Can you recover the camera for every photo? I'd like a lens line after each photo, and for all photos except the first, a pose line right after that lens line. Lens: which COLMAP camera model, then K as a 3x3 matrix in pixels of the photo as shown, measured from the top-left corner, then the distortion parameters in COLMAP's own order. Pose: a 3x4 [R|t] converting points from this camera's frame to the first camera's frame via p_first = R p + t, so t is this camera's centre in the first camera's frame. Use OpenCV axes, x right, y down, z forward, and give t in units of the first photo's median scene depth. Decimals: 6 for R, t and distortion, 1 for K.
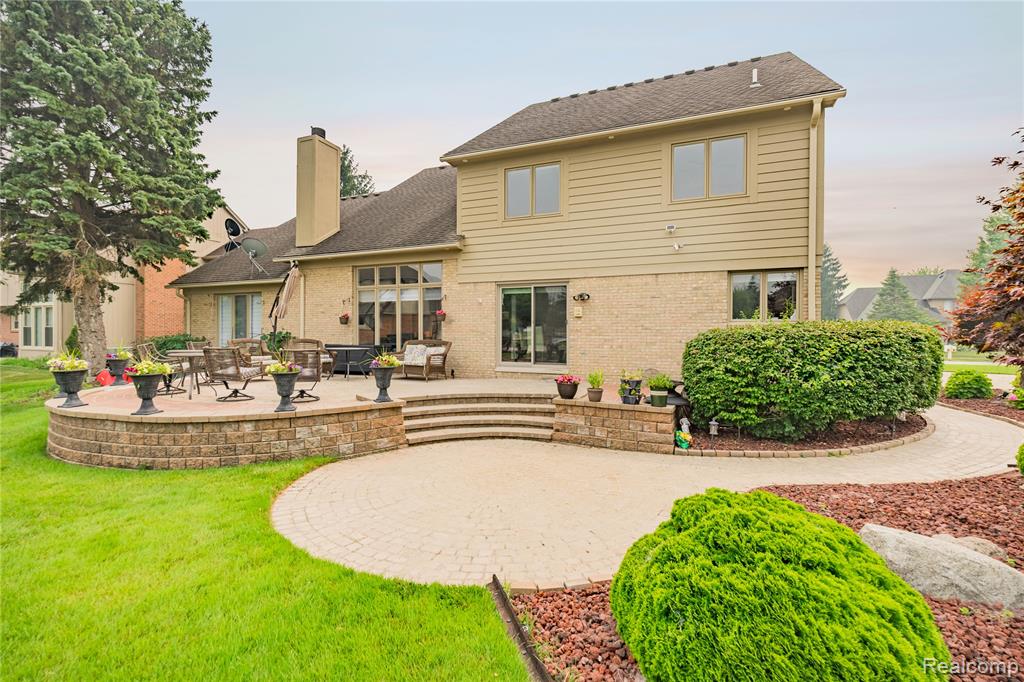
lens RADIAL K [[449.7, 0, 519.5], [0, 449.7, 340.7], [0, 0, 1]] dist [-0.000253, -0.000142]
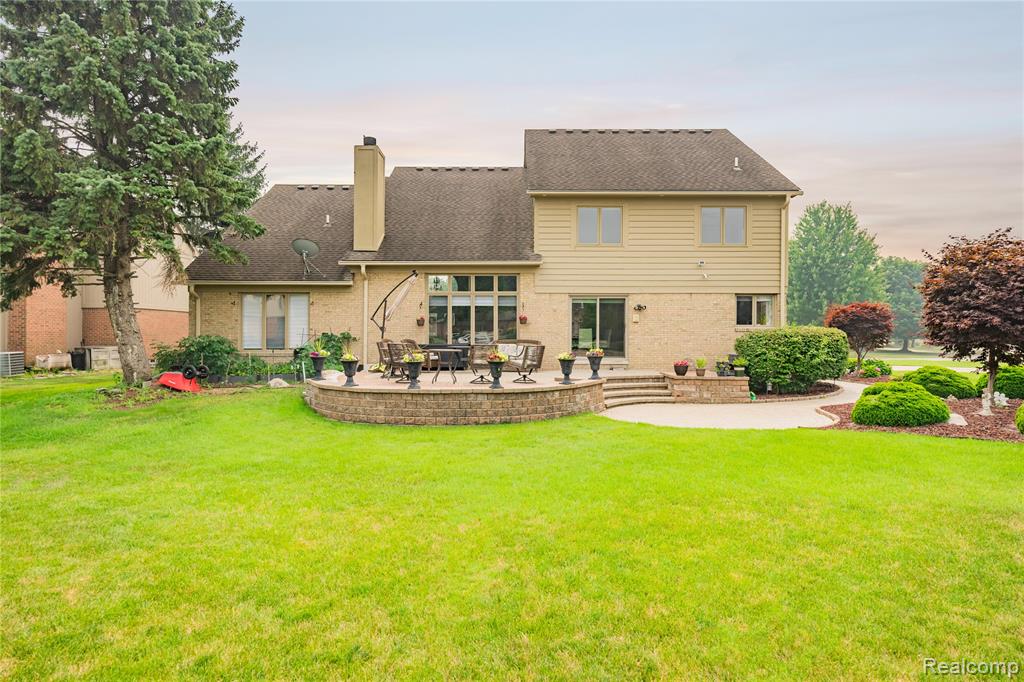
lens RADIAL K [[554.3, 0, 506.7], [0, 554.3, 338.1], [0, 0, 1]] dist [-0.004958, 0.002997]
pose [[0.929203, -0.002992, 0.369559, -0.855157], [0.006186, 0.999953, -0.007458, 0.006535], [-0.369519, 0.009216, 0.929177, -0.416298]]
